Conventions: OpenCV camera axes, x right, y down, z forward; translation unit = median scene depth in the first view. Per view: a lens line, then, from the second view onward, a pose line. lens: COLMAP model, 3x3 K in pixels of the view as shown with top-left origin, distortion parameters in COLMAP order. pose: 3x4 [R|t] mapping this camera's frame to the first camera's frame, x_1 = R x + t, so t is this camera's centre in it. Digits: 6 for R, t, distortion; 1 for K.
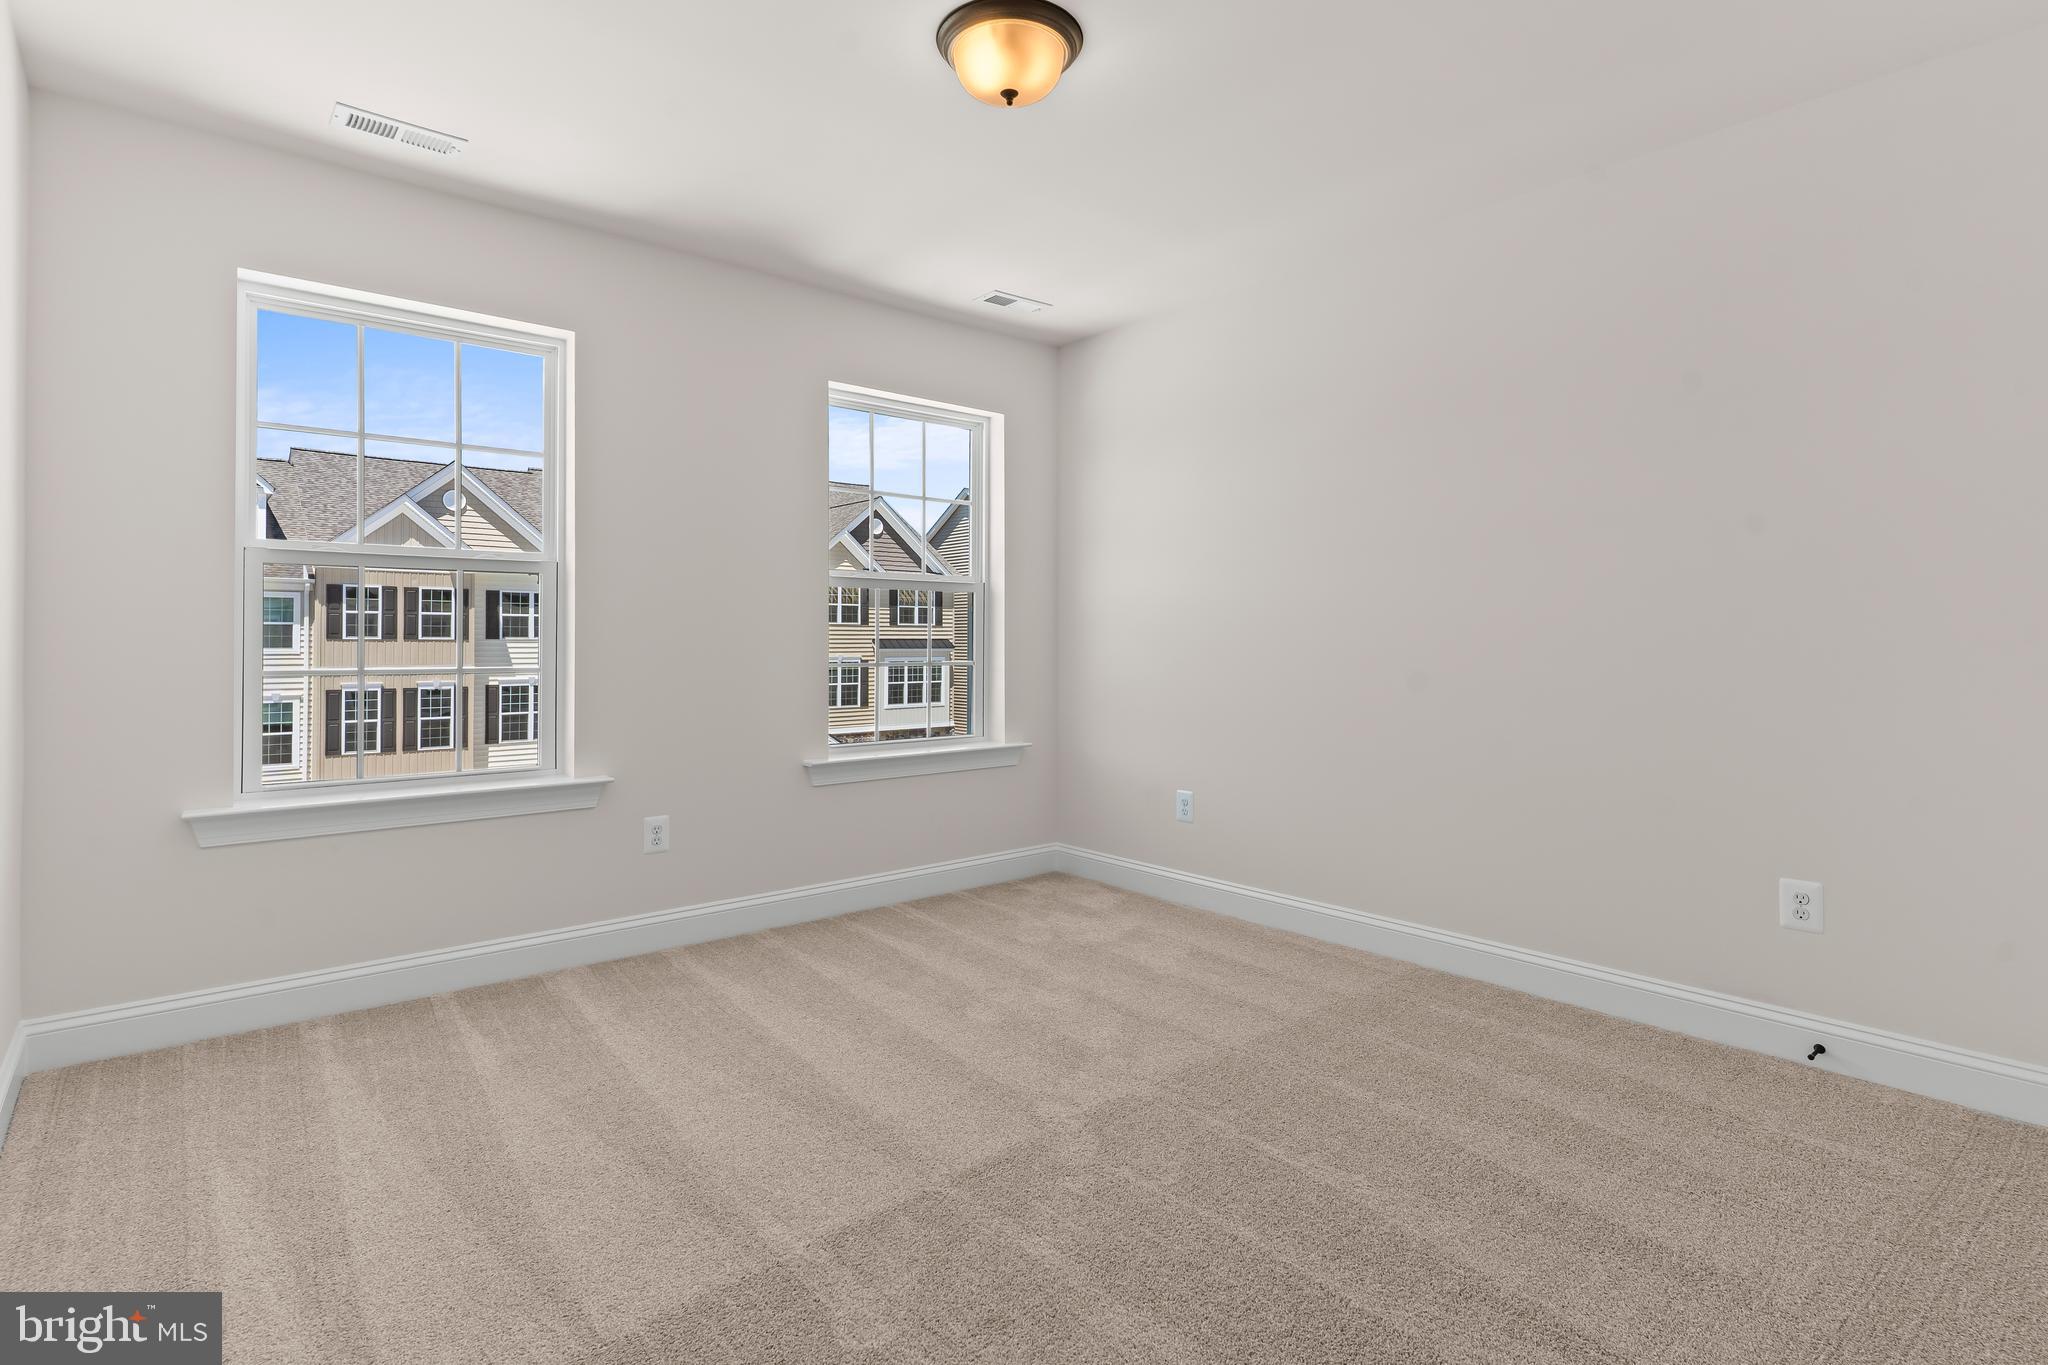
lens RADIAL K [[1033.5, 0, 1025.8], [0, 1033.5, 625.7], [0, 0, 1]] dist [-0.002627, 0.000811]
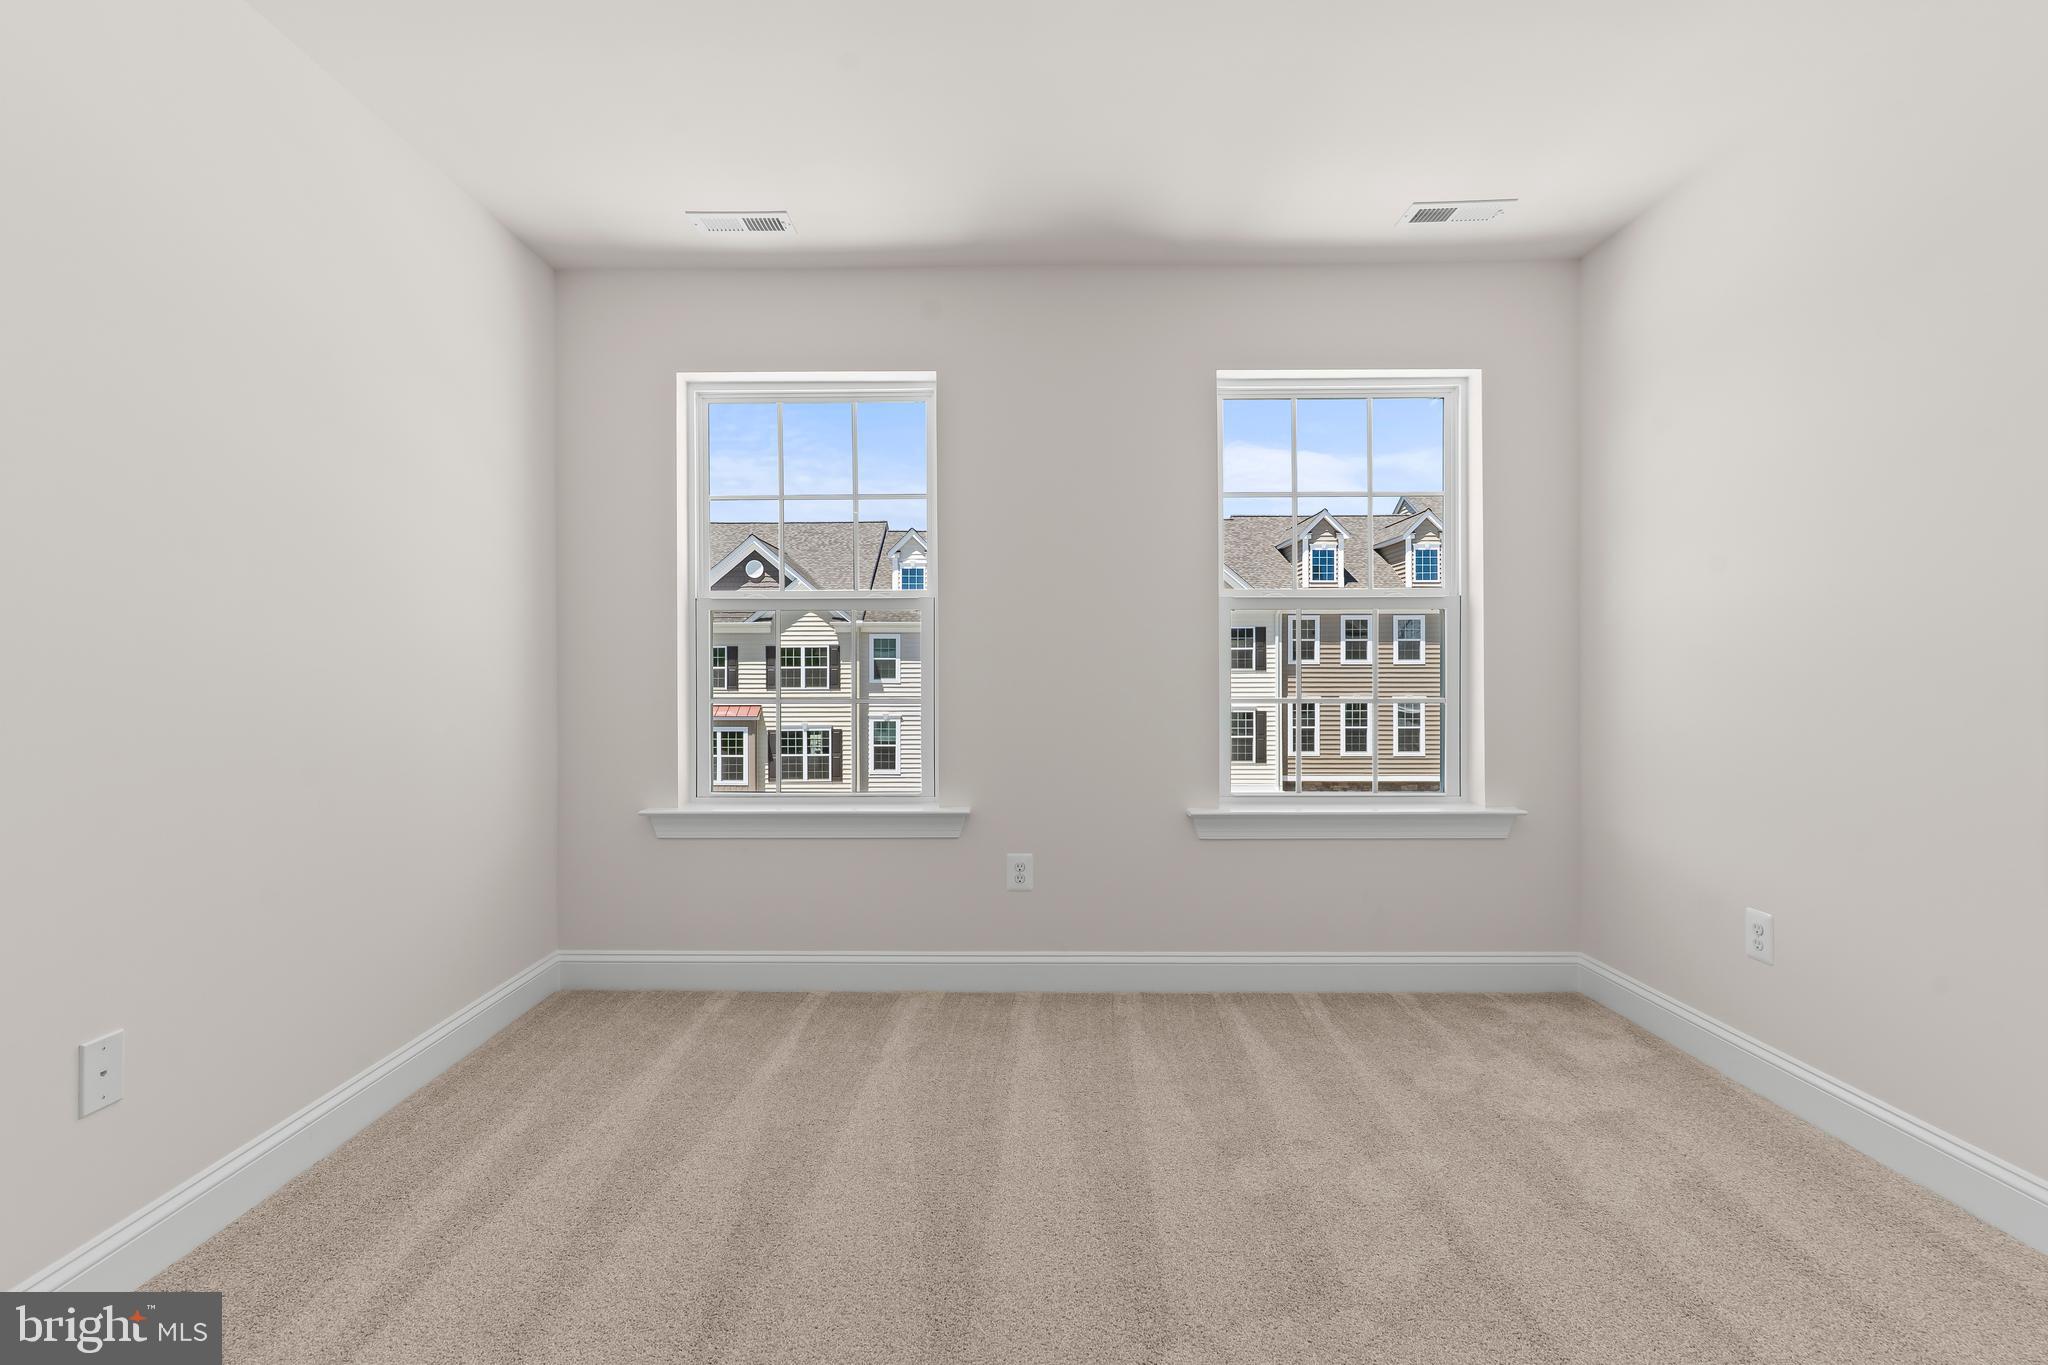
lens RADIAL K [[983.6, 0, 1011.2], [0, 983.6, 669.5], [0, 0, 1]] dist [0.002882, -0.000057]
pose [[0.743412, -0.005709, -0.668809, 0.275220], [0.013625, 0.999885, 0.006610, 0.005063], [0.668695, -0.014027, 0.743405, 0.328224]]
